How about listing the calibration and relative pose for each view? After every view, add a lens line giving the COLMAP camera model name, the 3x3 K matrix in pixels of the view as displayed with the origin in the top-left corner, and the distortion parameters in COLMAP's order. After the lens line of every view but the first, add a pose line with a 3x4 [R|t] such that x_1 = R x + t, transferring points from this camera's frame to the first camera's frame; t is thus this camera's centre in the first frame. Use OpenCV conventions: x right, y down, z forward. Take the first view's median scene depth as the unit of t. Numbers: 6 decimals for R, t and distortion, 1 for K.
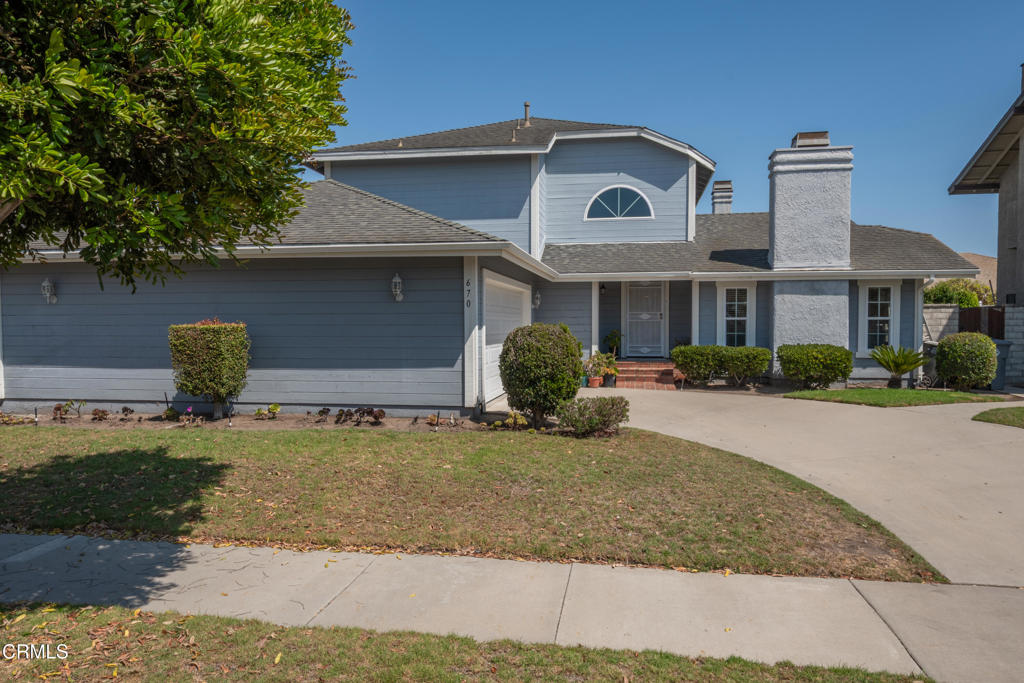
lens RADIAL K [[707.7, 0, 511.1], [0, 707.7, 360.4], [0, 0, 1]] dist [0.001837, 0.000403]
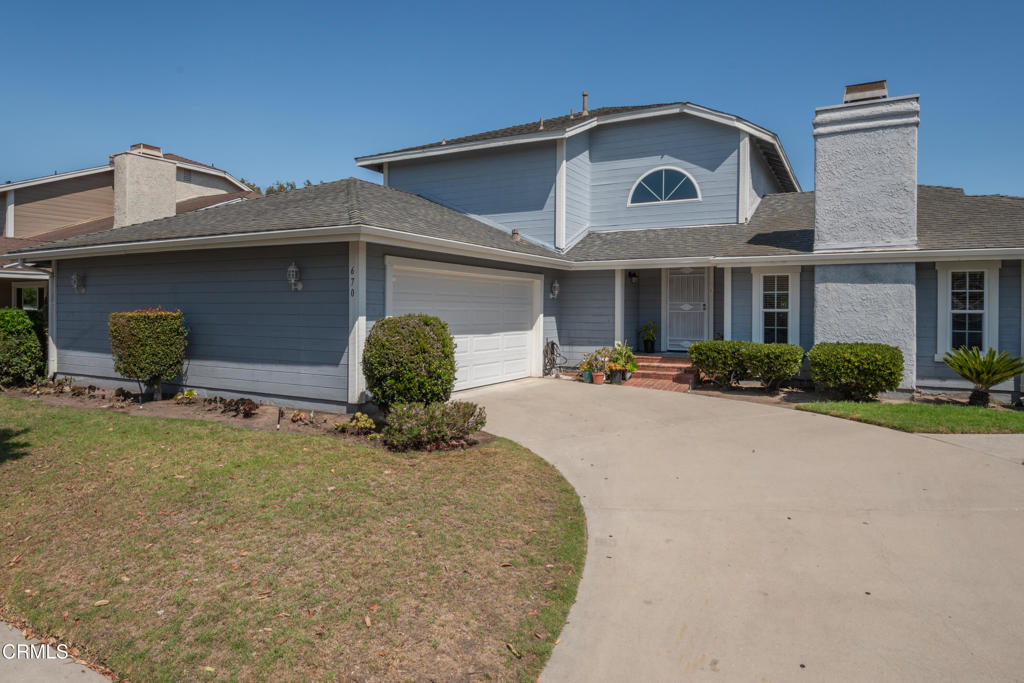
lens RADIAL K [[618.0, 0, 511.4], [0, 618.0, 320.4], [0, 0, 1]] dist [-0.001477, -0.000649]
pose [[0.943256, 0.013399, -0.331796, 0.264877], [-0.025751, 0.999128, -0.032857, -0.014236], [0.331067, 0.039537, 0.942779, 0.192059]]
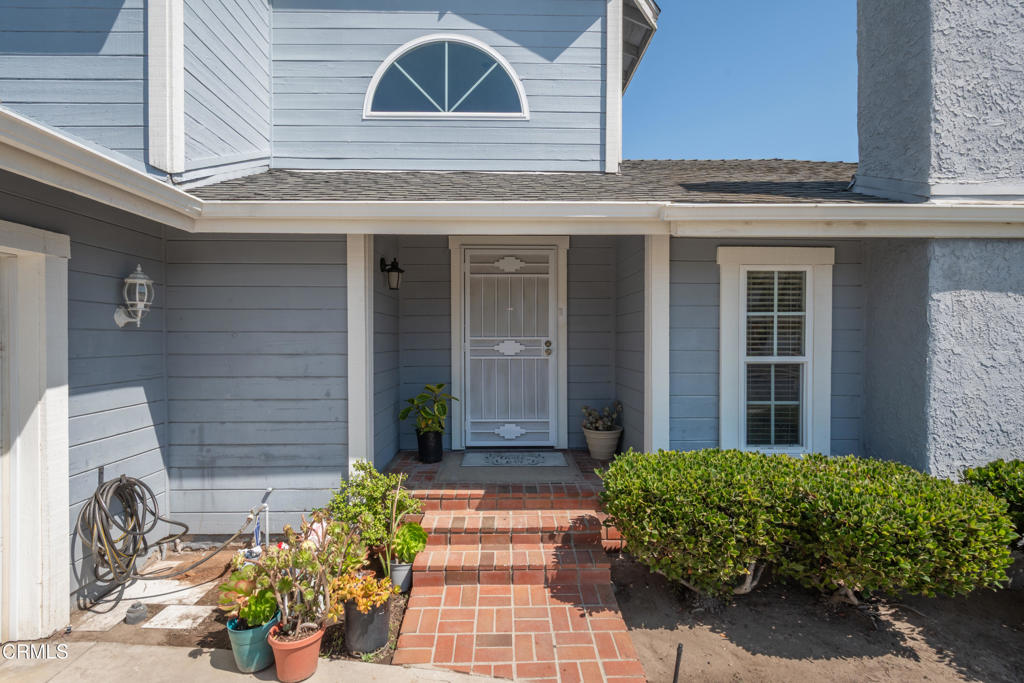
lens RADIAL K [[513.8, 0, 511.3], [0, 513.8, 346.1], [0, 0, 1]] dist [-0.000561, 0.000012]
pose [[0.981335, -0.000511, 0.192304, 0.147373], [0.007631, 0.999312, -0.036284, -0.057746], [-0.192154, 0.037074, 0.980664, 0.783986]]
